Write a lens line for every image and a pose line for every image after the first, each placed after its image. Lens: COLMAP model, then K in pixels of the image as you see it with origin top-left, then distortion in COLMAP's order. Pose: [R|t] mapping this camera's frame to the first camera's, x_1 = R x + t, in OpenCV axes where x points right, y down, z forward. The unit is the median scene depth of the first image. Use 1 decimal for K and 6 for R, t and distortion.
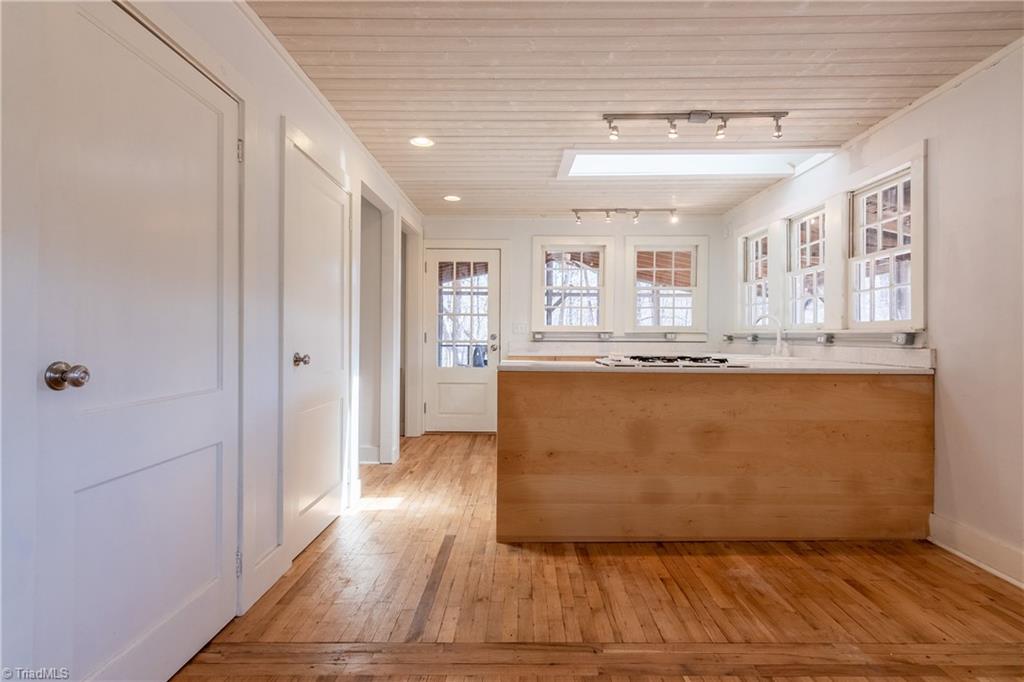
lens RADIAL K [[504.1, 0, 512.3], [0, 504.1, 336.6], [0, 0, 1]] dist [0.002052, 0.001959]
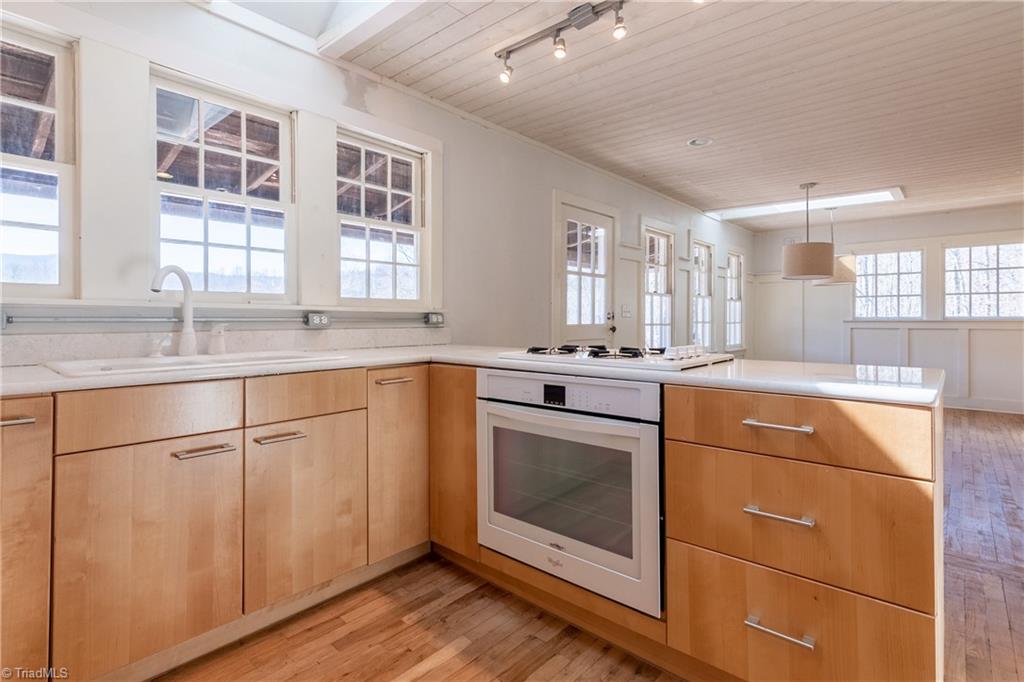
lens RADIAL K [[504.1, 0, 519.3], [0, 504.1, 318.9], [0, 0, 1]] dist [0.002052, 0.001959]
pose [[-0.758470, -0.007675, 0.651663, -0.040023], [-0.007651, 0.999967, 0.002873, 0.000006], [-0.651663, -0.002807, -0.758503, 1.522292]]
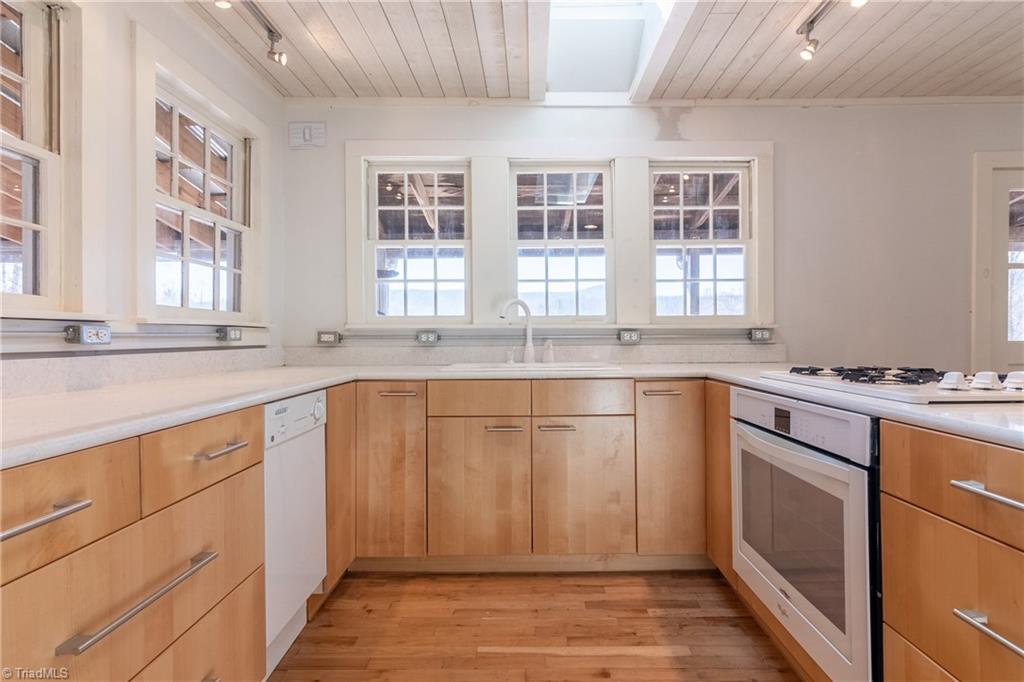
lens RADIAL K [[504.1, 0, 527.9], [0, 504.1, 342.1], [0, 0, 1]] dist [0.002052, 0.001959]
pose [[-0.016430, -0.016494, 0.999729, -0.188022], [0.004441, 0.999853, 0.016569, 0.000247], [-0.999855, 0.004712, -0.016355, 1.330128]]
